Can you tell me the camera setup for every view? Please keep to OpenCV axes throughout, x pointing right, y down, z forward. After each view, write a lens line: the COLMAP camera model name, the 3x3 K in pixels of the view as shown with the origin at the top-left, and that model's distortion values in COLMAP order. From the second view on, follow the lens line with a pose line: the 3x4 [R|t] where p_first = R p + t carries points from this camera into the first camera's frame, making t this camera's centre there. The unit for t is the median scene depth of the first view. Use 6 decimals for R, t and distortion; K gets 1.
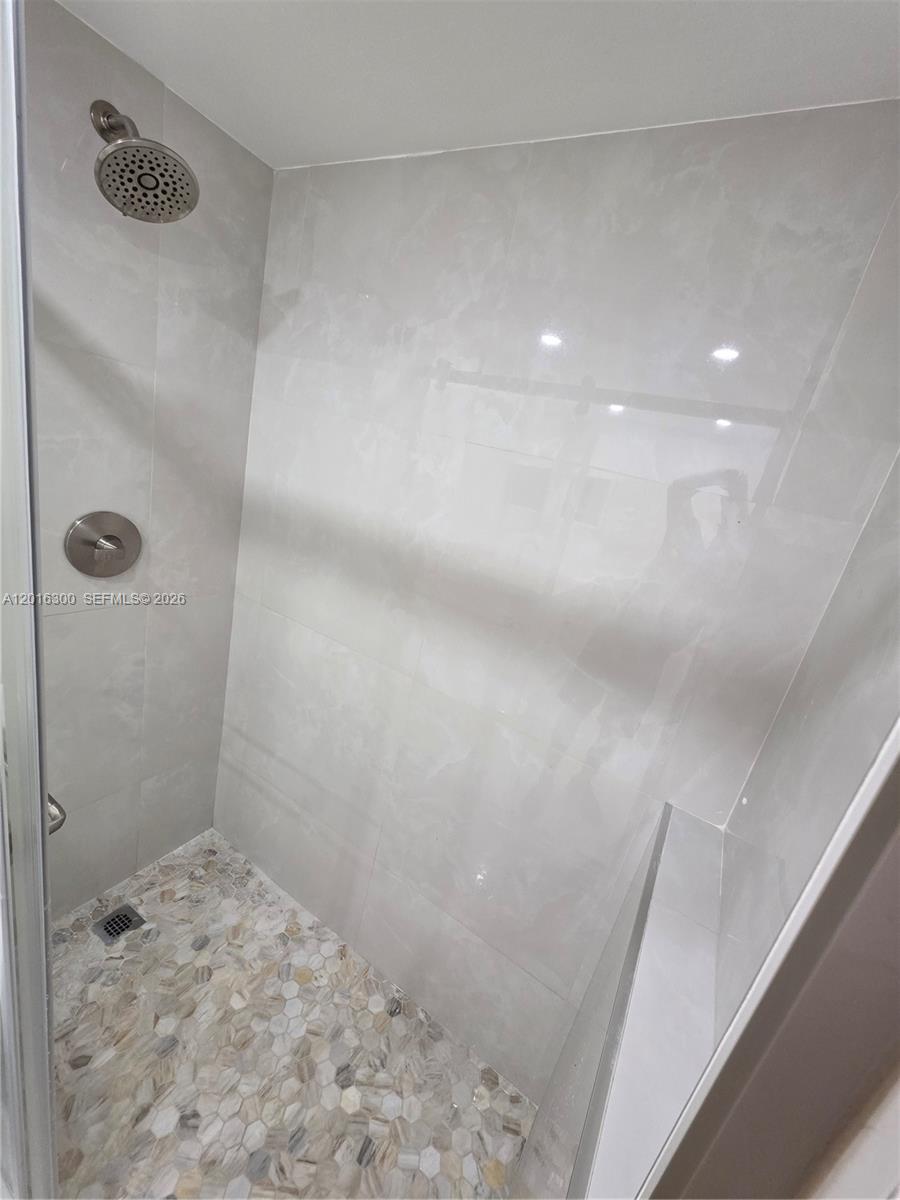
lens RADIAL K [[475.5, 0, 447.8], [0, 475.5, 601.4], [0, 0, 1]] dist [0.005944, -0.001053]
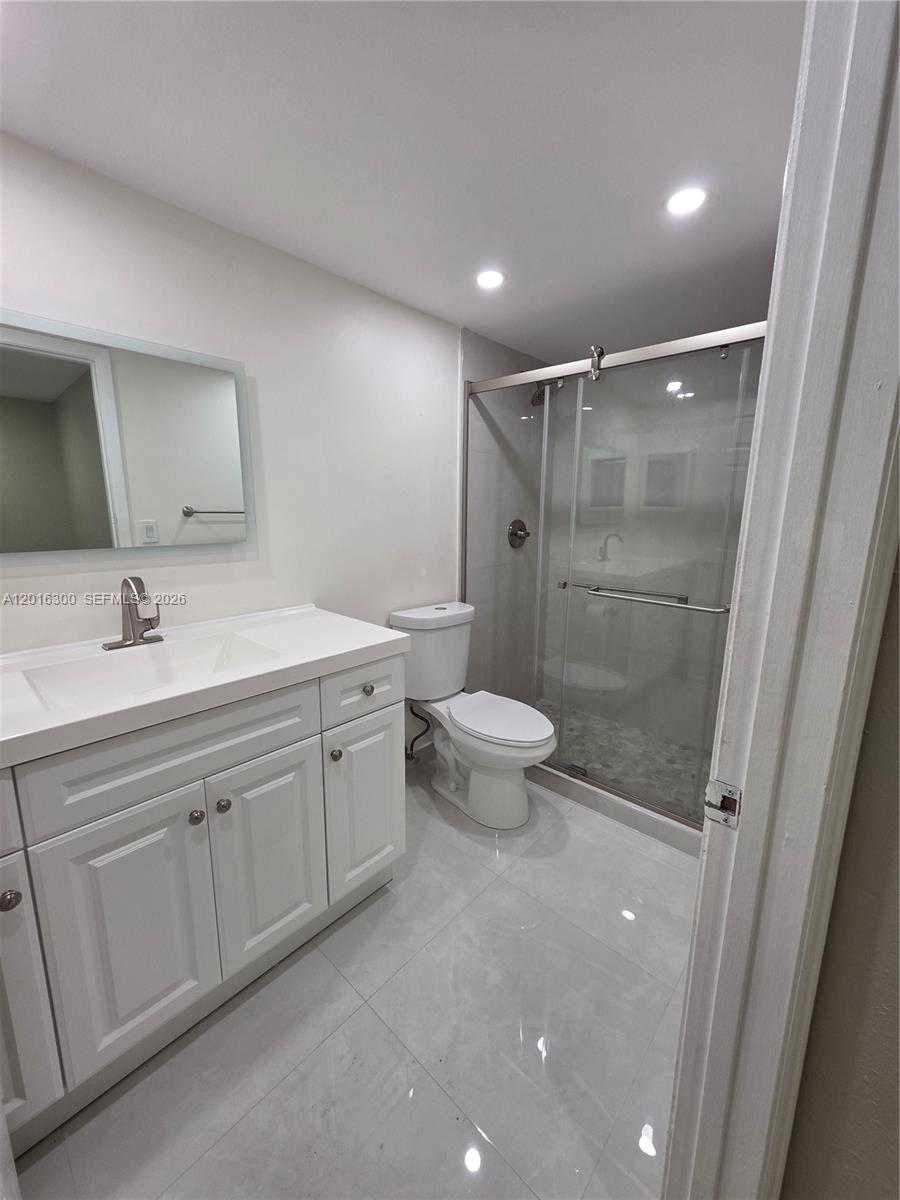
lens RADIAL K [[475.5, 0, 448.4], [0, 475.5, 598.8], [0, 0, 1]] dist [0.005944, -0.001053]
pose [[0.960286, -0.163546, -0.226061, -0.502278], [0.135876, 0.981749, -0.133067, 0.404436], [0.243698, 0.097066, 0.964982, -1.151821]]
